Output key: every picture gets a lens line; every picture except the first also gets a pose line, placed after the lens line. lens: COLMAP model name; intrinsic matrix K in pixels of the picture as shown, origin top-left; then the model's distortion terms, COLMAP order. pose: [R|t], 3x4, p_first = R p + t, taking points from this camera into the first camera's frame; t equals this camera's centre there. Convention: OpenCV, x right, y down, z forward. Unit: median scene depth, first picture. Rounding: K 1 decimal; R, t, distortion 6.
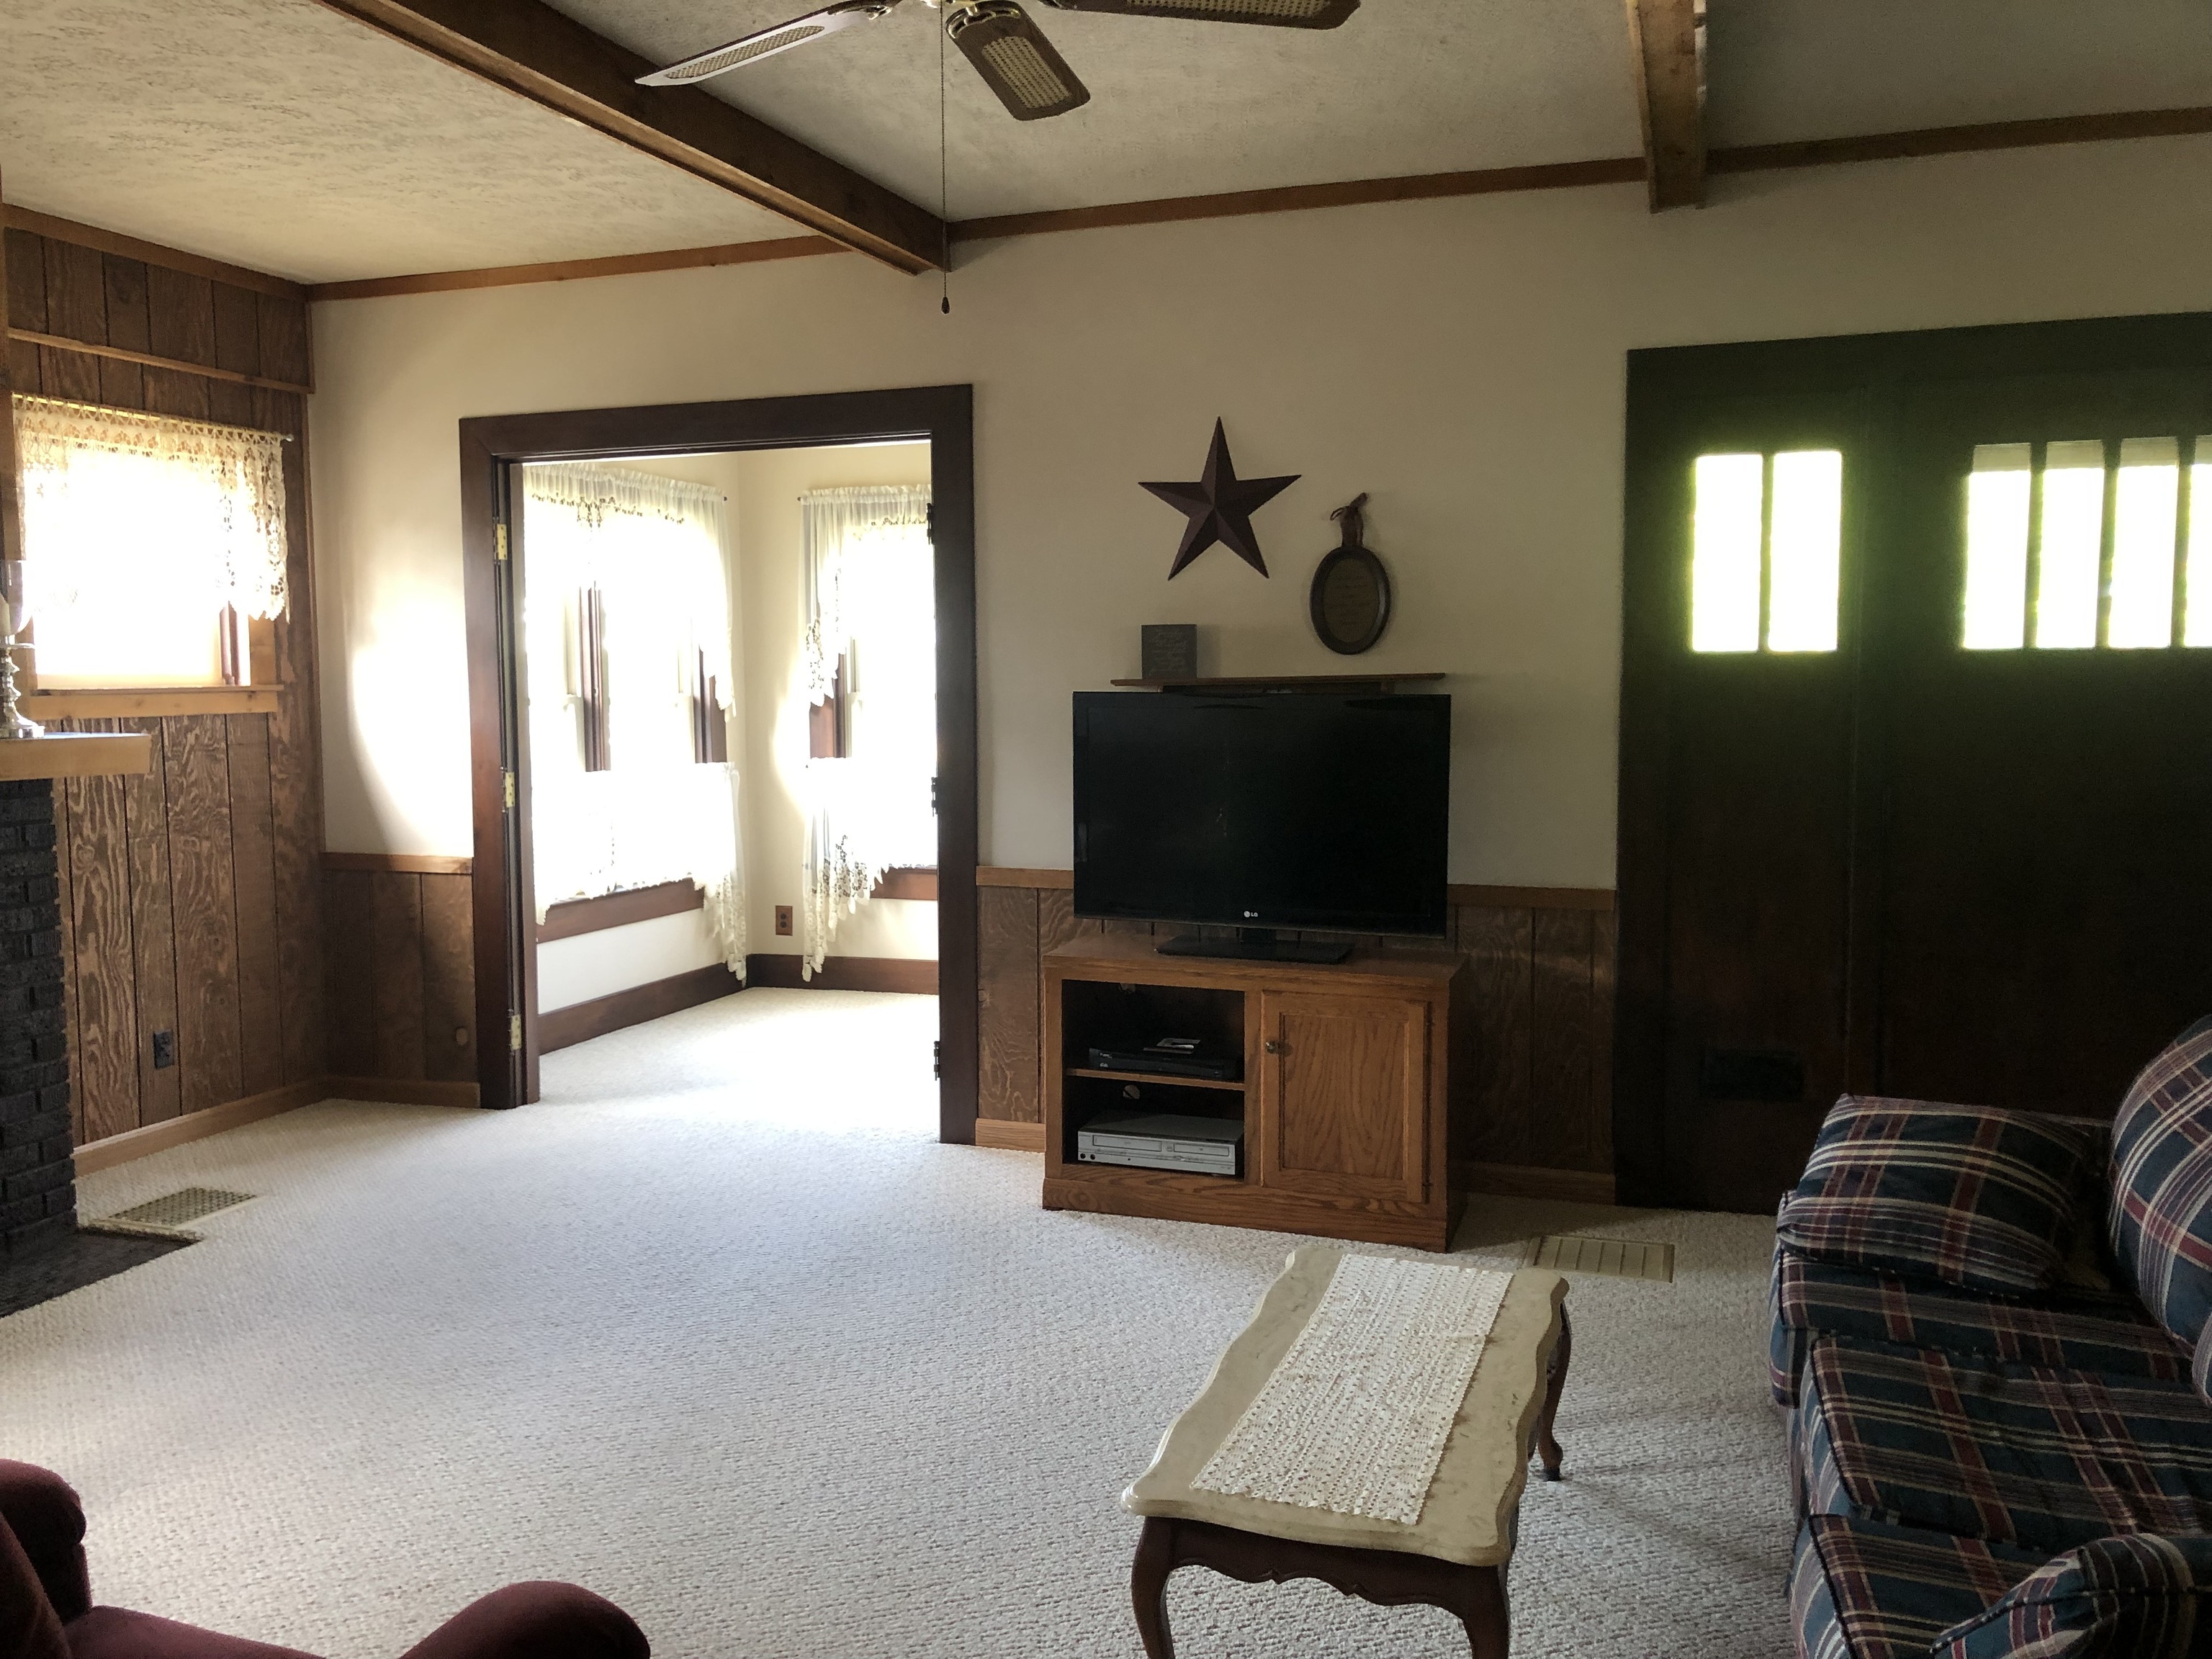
lens RADIAL K [[1813.1, 0, 1106.0], [0, 1813.1, 829.5], [0, 0, 1]] dist [0.158810, -0.365574]
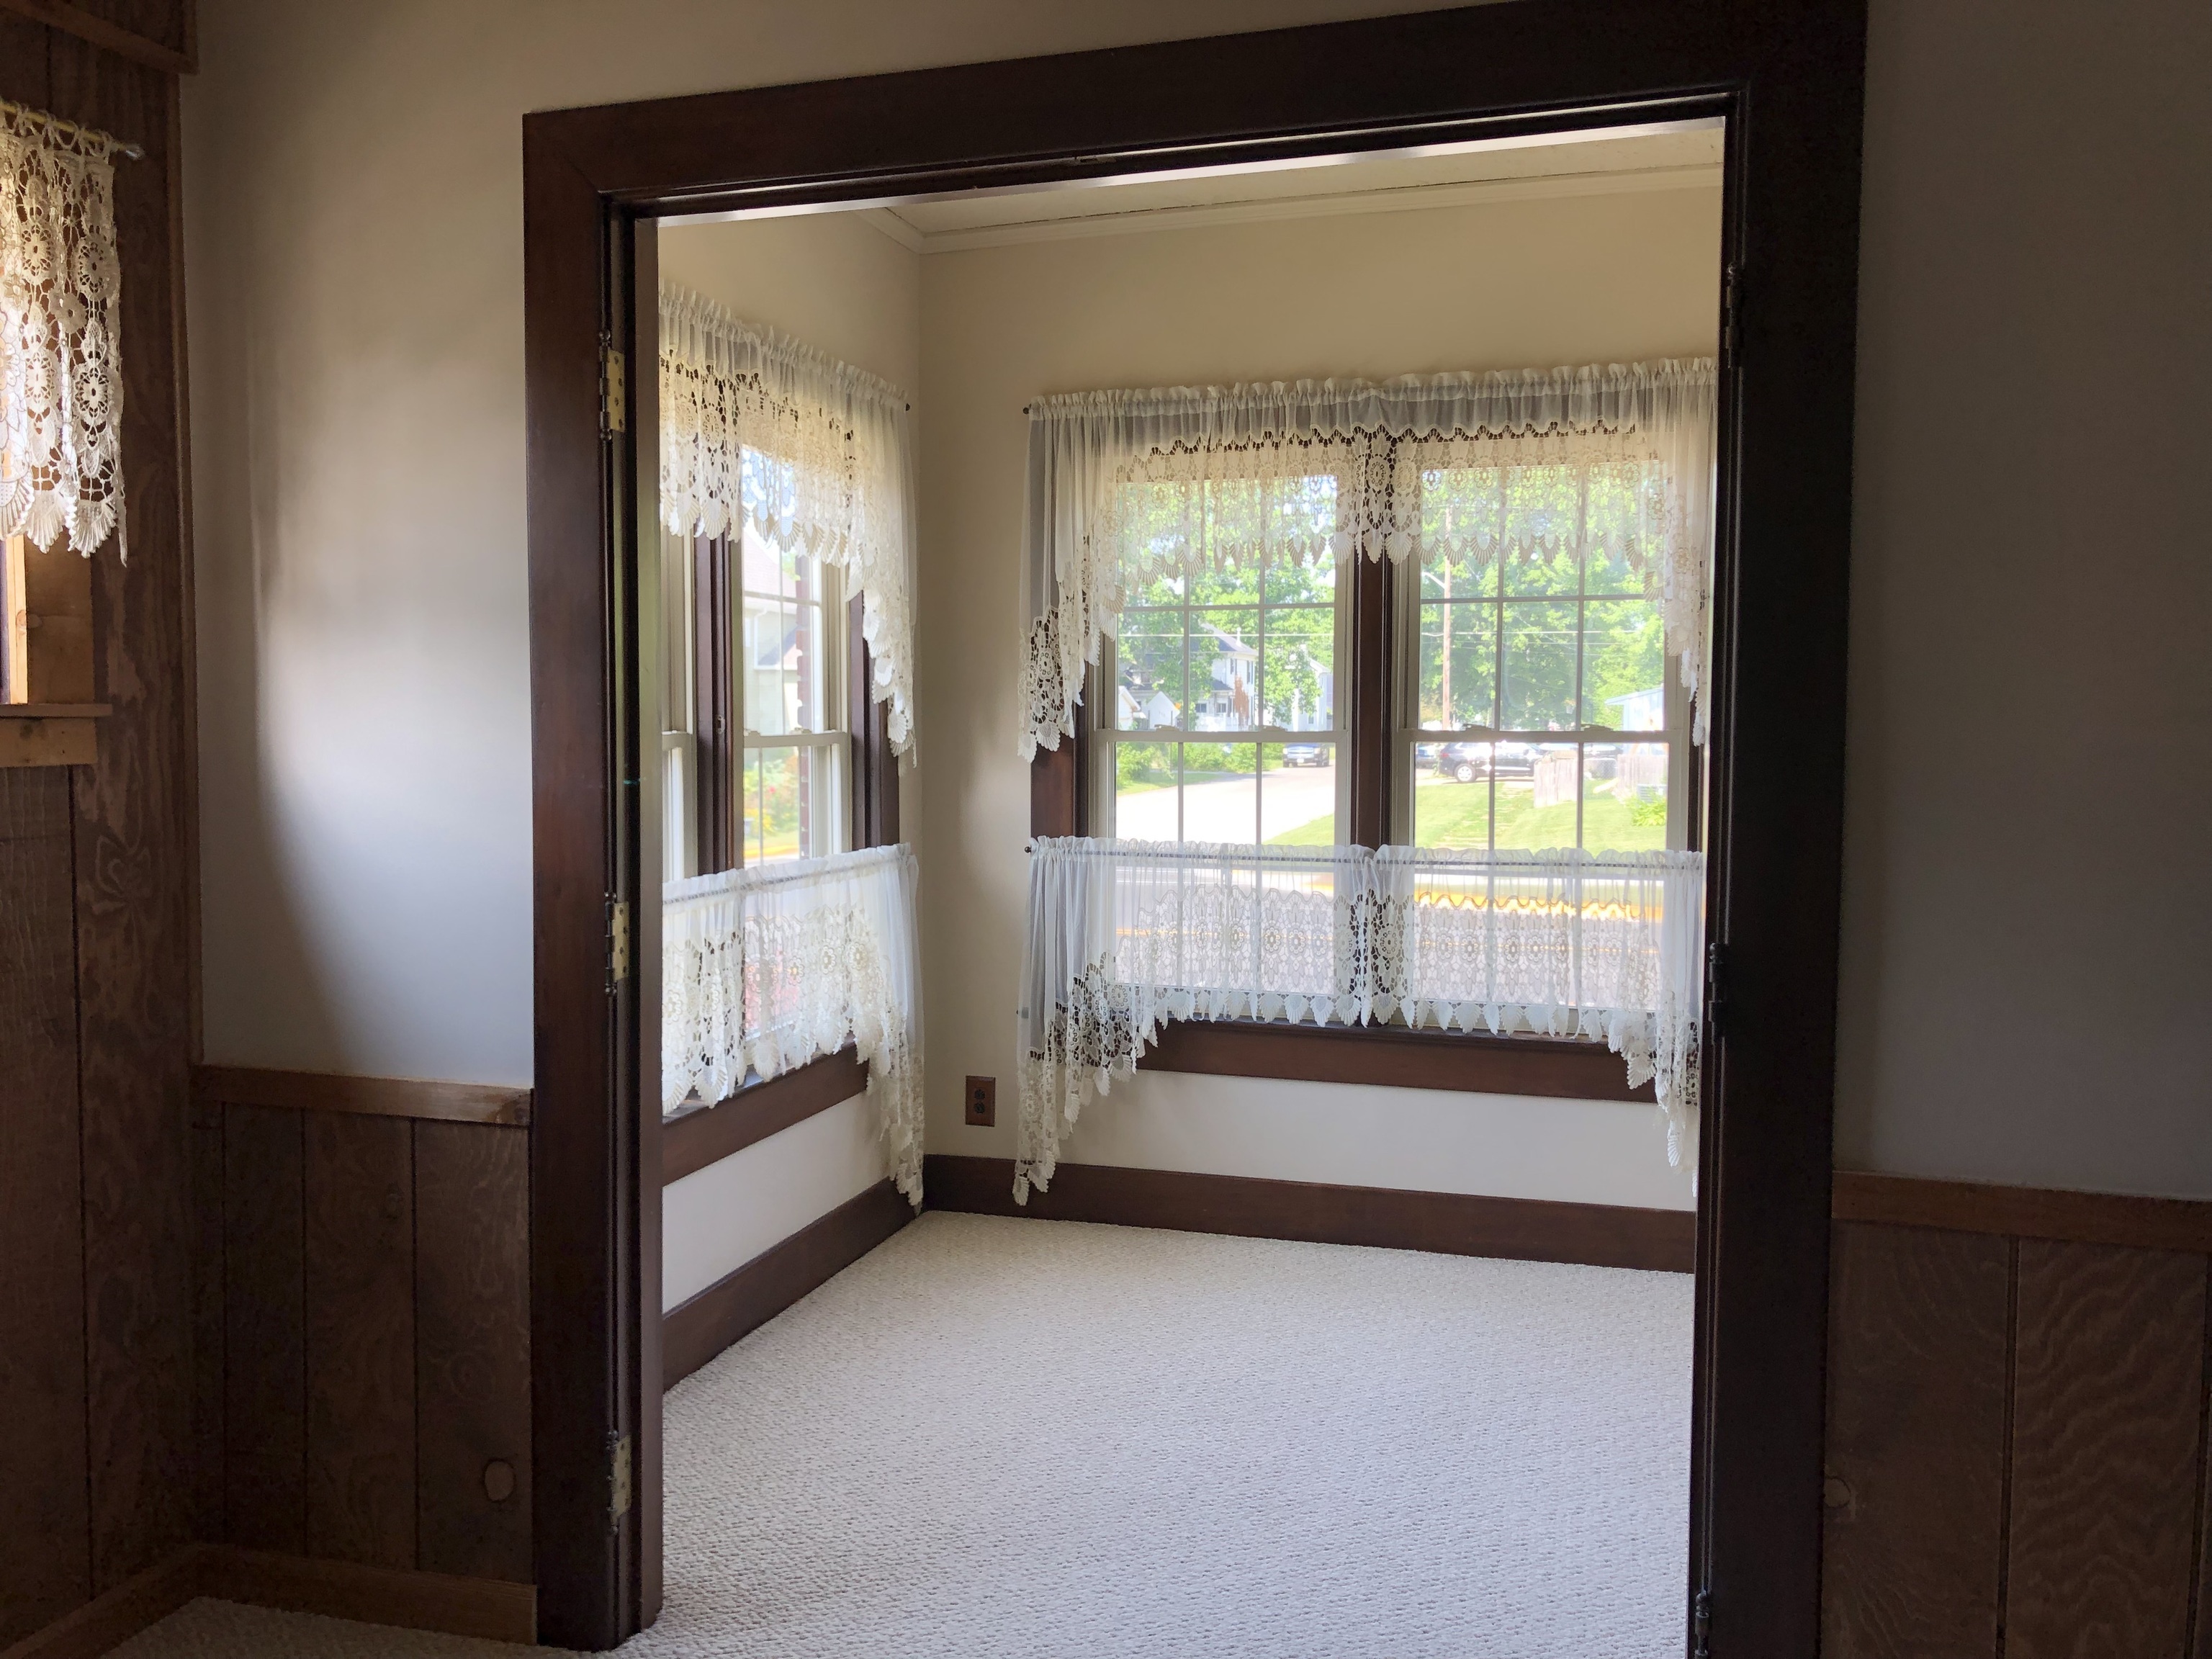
lens RADIAL K [[1758.7, 0, 1105.2], [0, 1758.7, 822.1], [0, 0, 1]] dist [0.075748, -0.097179]
pose [[0.998691, 0.008597, 0.050421, -0.186953], [-0.007486, 0.999726, -0.022176, -0.034664], [-0.050598, 0.021769, 0.998482, 0.458744]]
